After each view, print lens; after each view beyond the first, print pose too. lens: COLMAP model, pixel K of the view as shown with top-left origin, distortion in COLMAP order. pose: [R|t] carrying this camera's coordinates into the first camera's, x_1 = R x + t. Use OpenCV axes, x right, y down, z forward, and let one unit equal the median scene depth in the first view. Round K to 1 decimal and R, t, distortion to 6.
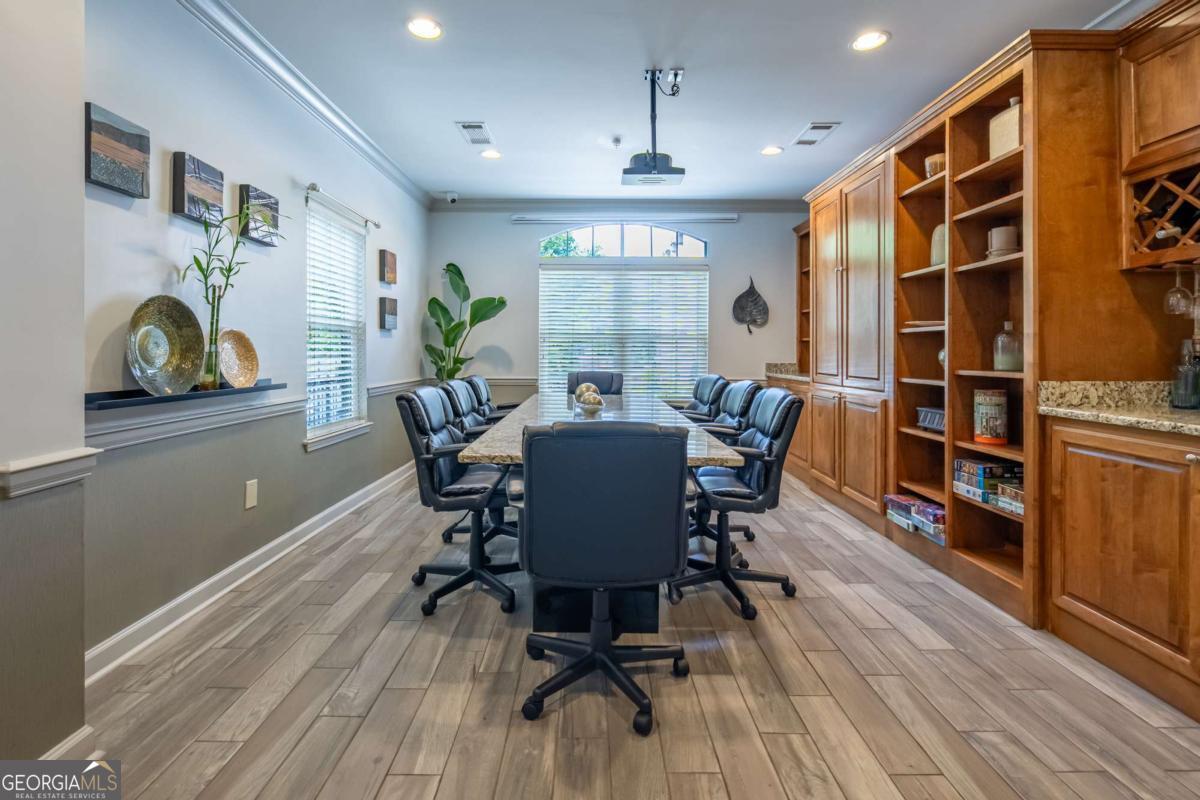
lens RADIAL K [[552.0, 0, 590.3], [0, 552.0, 360.4], [0, 0, 1]] dist [-0.001281, 0.000786]
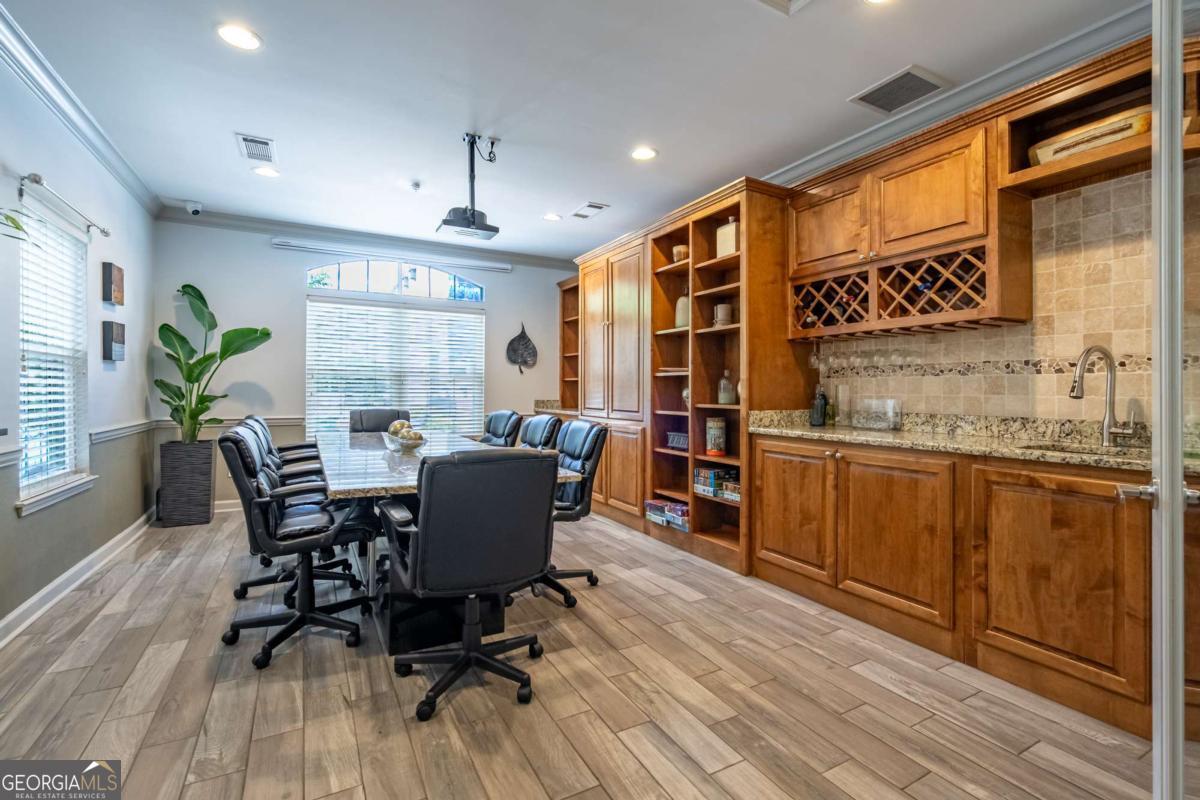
lens RADIAL K [[544.9, 0, 600.0], [0, 544.9, 400.0], [0, 0, 1]] dist [0.000413, 0.000500]
pose [[0.876068, -0.005152, 0.482160, -0.219662], [0.003006, 0.999982, 0.005222, -0.000471], [-0.482178, -0.003126, 0.876067, -0.089231]]
